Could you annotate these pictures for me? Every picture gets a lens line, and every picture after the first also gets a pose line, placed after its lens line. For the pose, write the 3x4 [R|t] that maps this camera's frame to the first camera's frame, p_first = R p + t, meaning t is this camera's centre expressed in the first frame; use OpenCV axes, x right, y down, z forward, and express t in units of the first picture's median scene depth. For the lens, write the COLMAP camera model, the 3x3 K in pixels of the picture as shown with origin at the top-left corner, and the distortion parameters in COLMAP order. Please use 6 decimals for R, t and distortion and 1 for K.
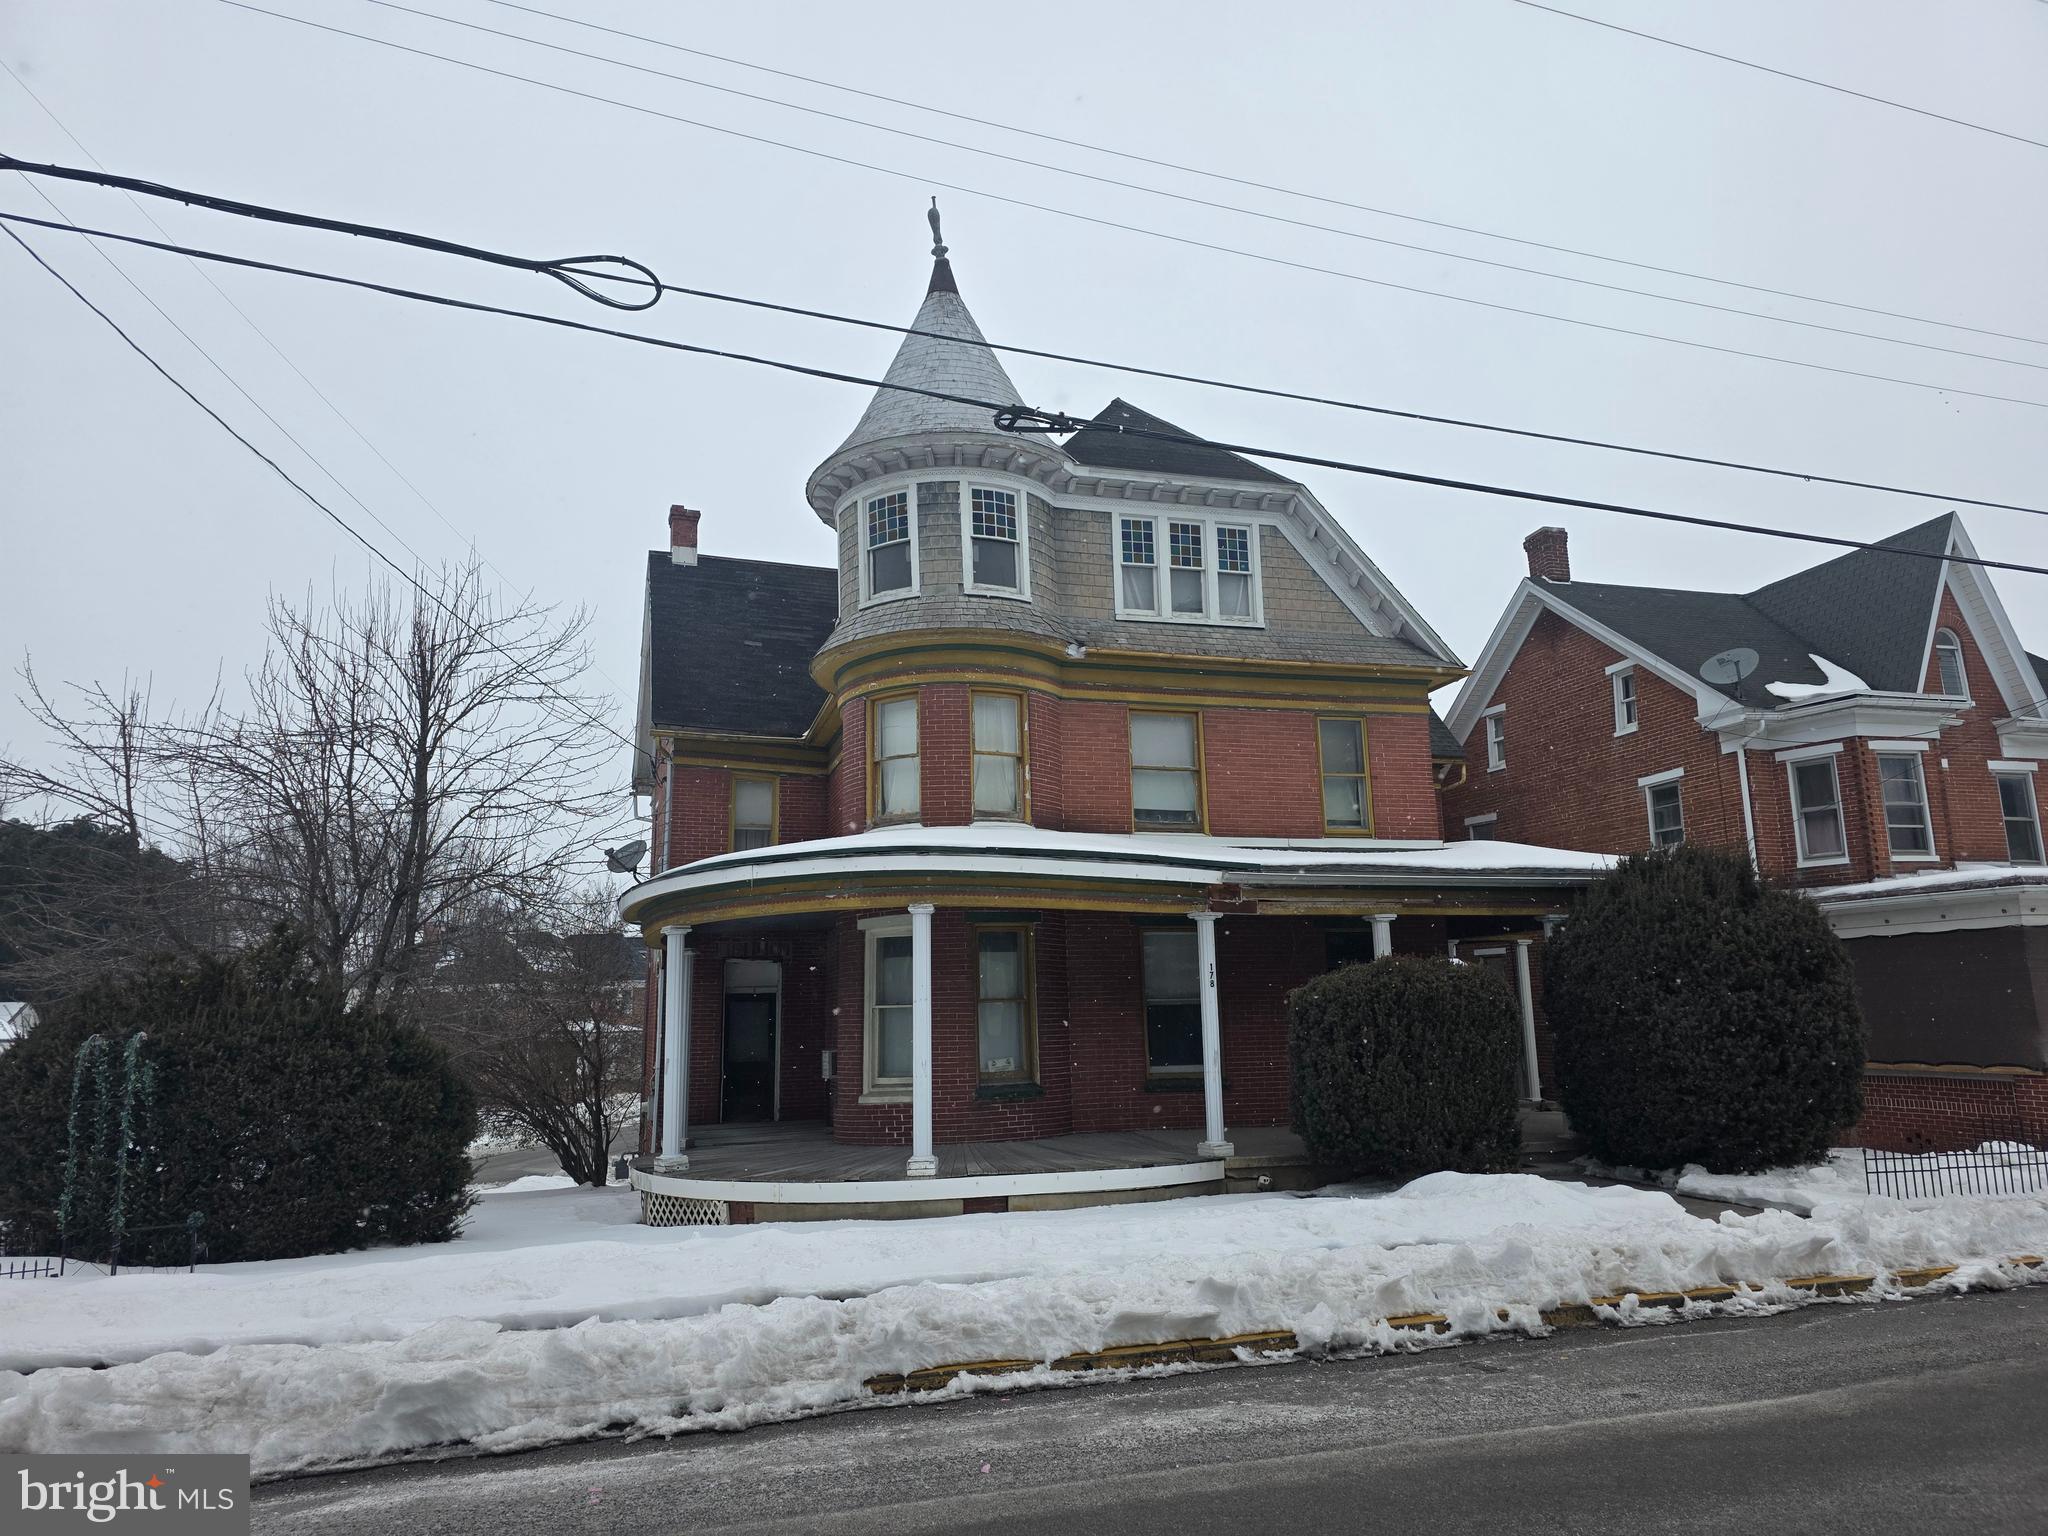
lens RADIAL K [[1382.8, 0, 1026.1], [0, 1382.8, 760.8], [0, 0, 1]] dist [0.051179, -0.045241]
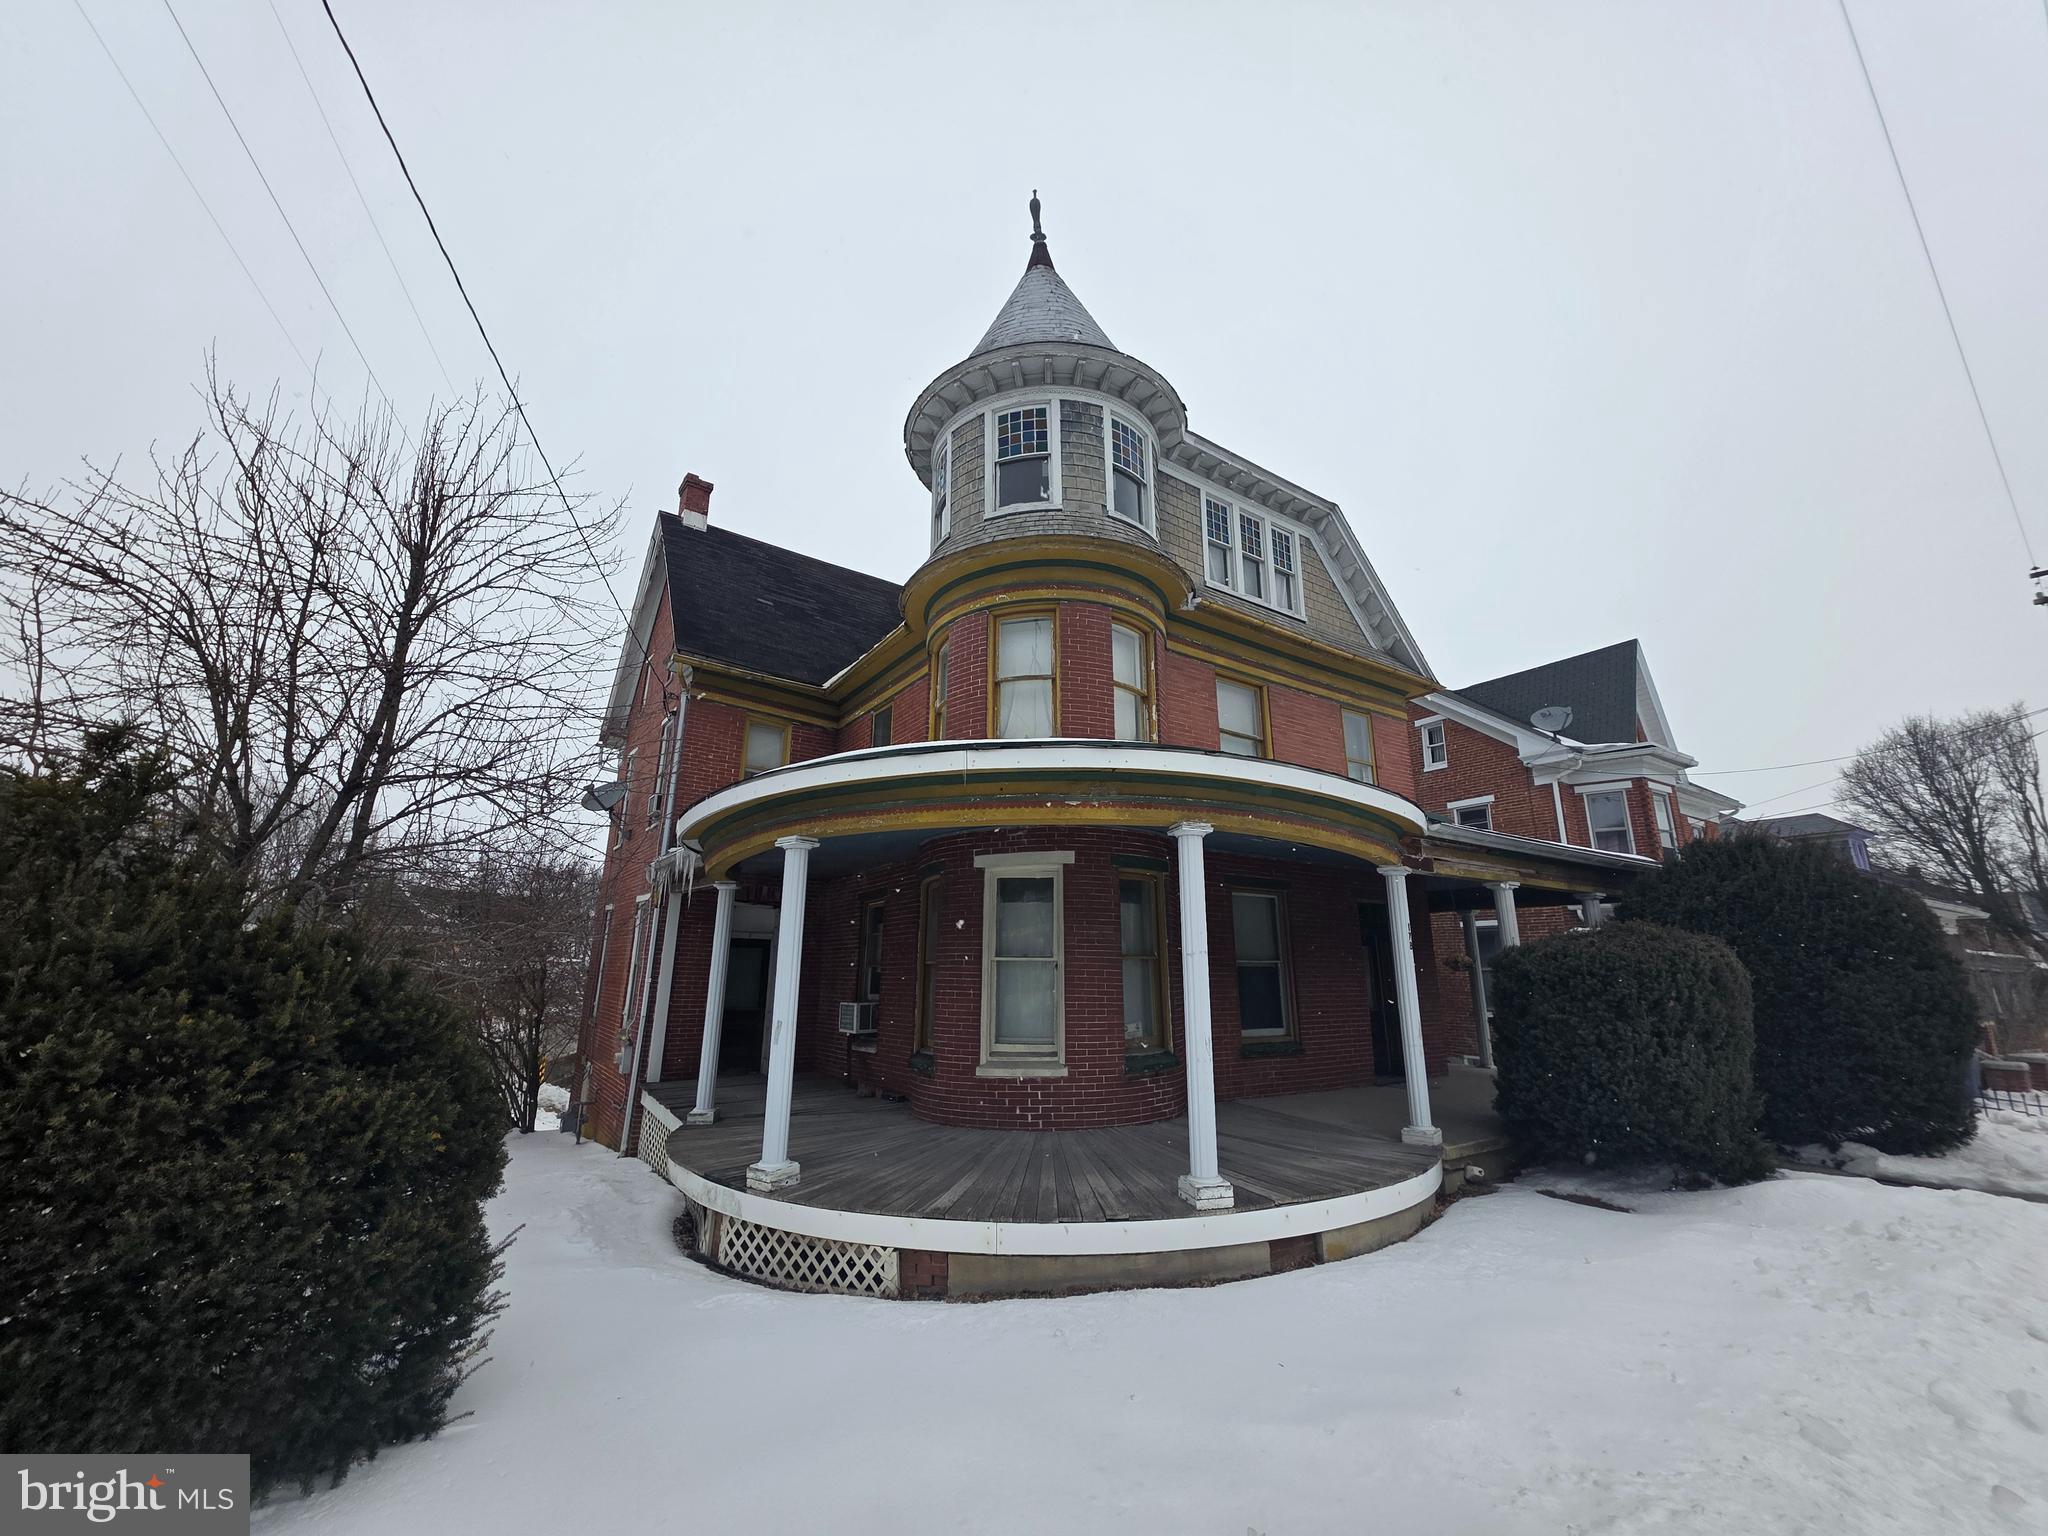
lens RADIAL K [[820.0, 0, 1018.7], [0, 820.0, 755.6], [0, 0, 1]] dist [-0.003207, 0.001601]
pose [[0.954875, 0.103294, 0.278468, -0.234745], [-0.082686, 0.992962, -0.084793, 0.090639], [-0.285267, 0.057941, 0.956695, 0.481133]]
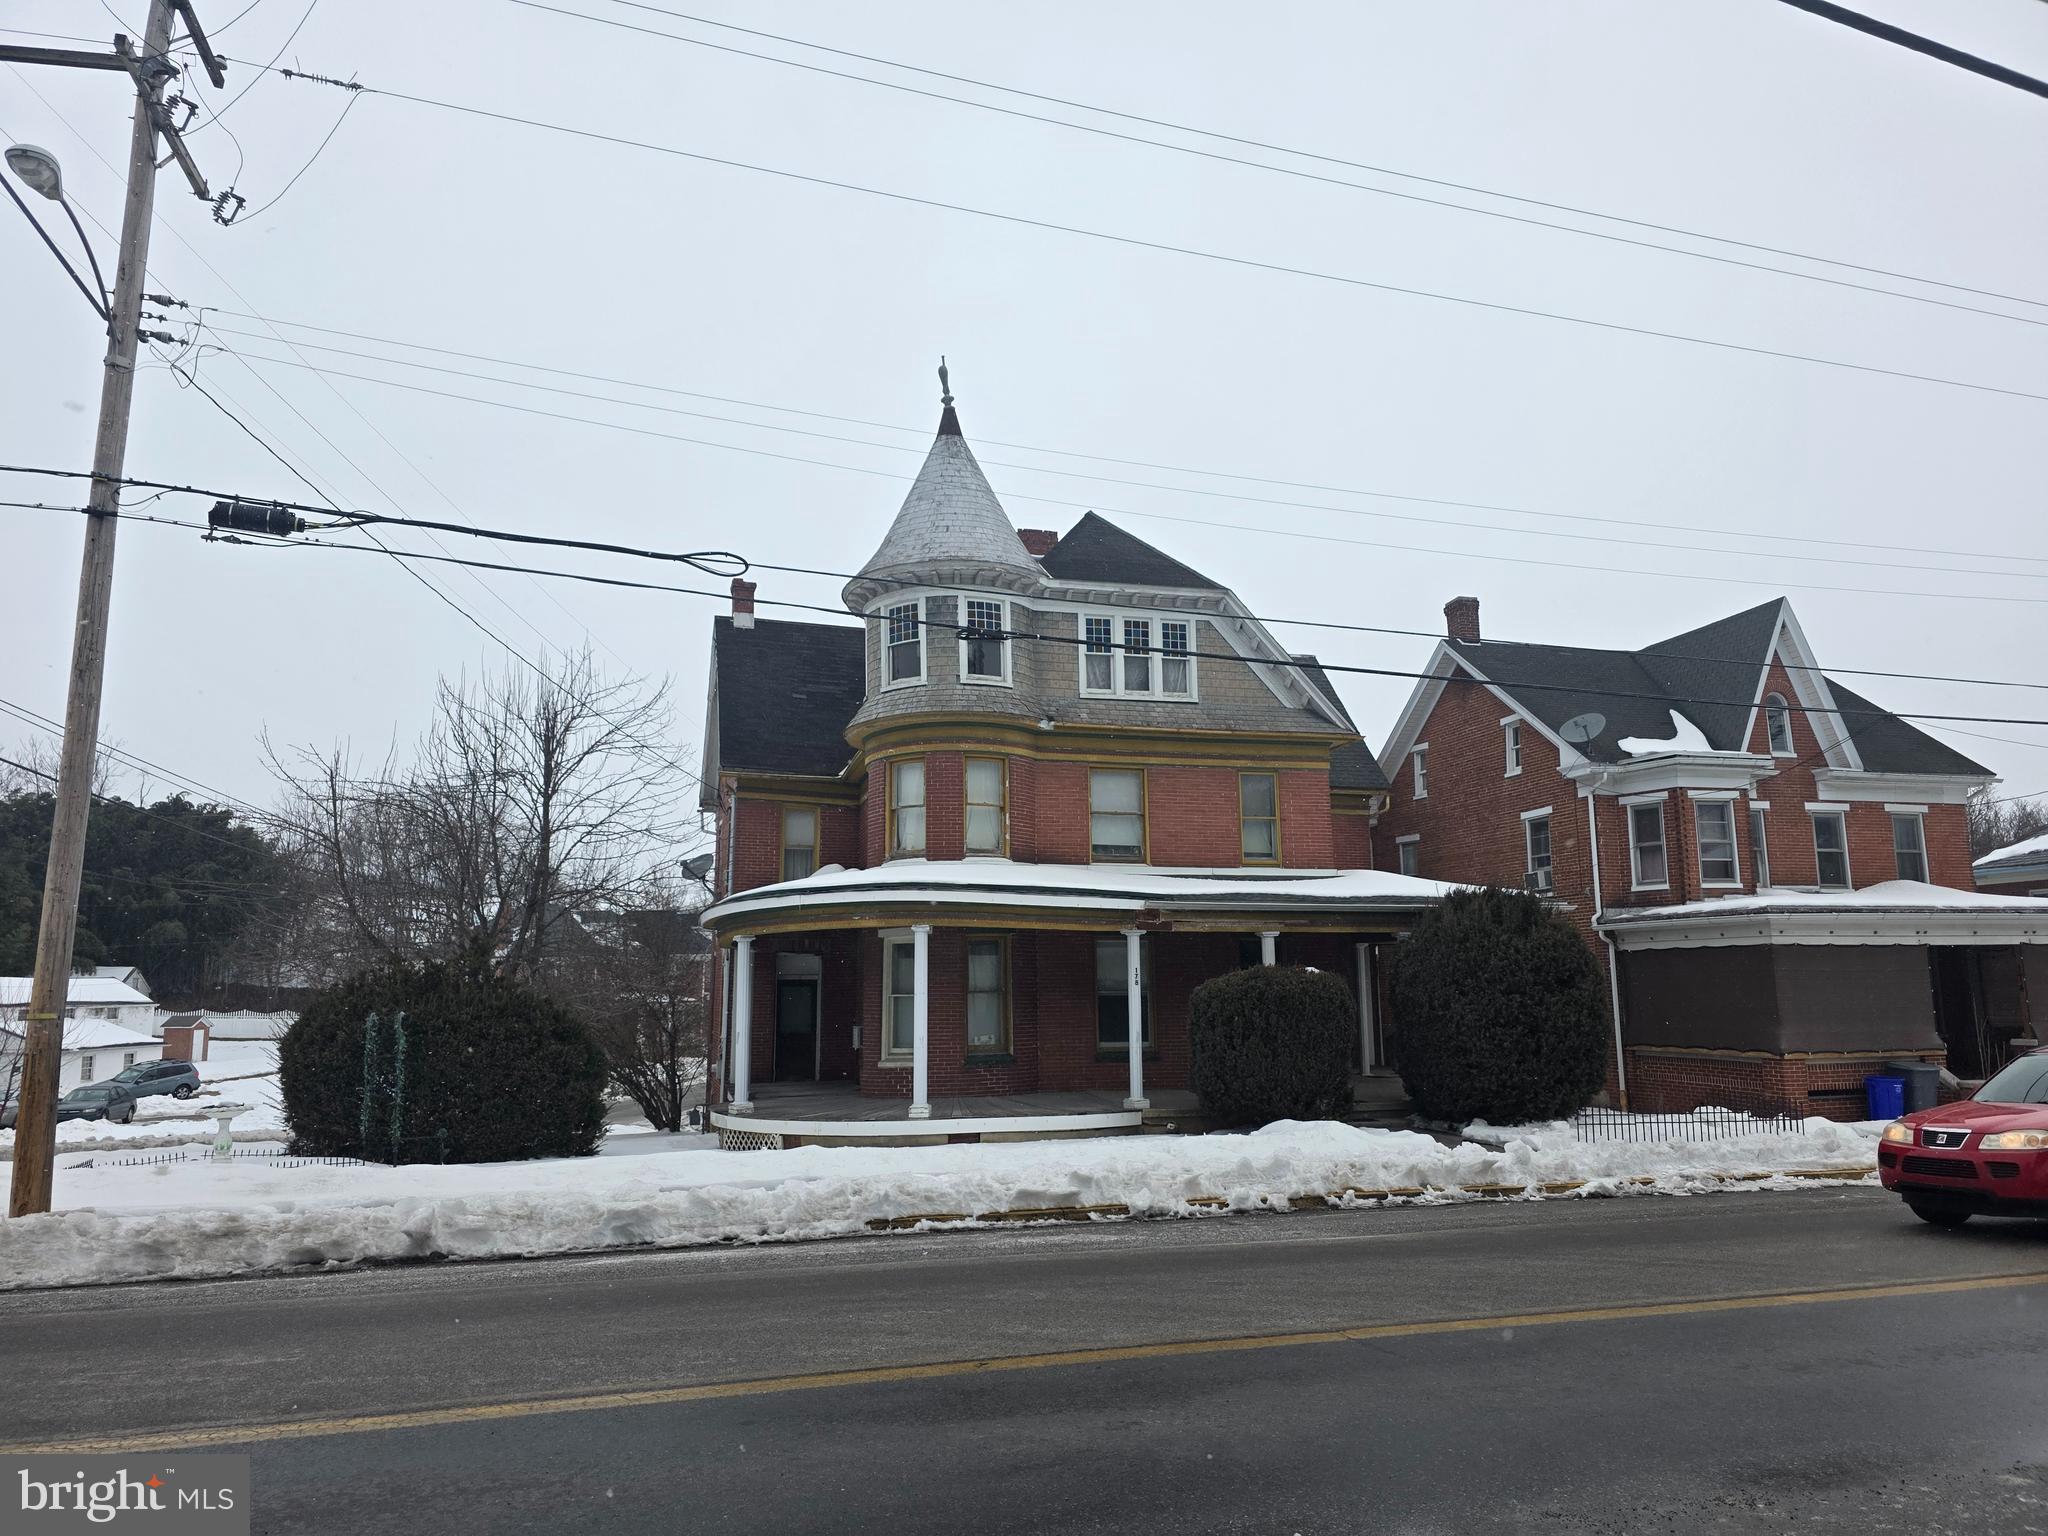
lens RADIAL K [[1382.8, 0, 1025.3], [0, 1382.8, 779.0], [0, 0, 1]] dist [0.051179, -0.045241]
pose [[0.999511, 0.008428, -0.030120, 0.055751], [-0.007428, 0.999423, 0.033149, -0.071792], [0.030381, -0.032909, 0.998996, -0.304507]]
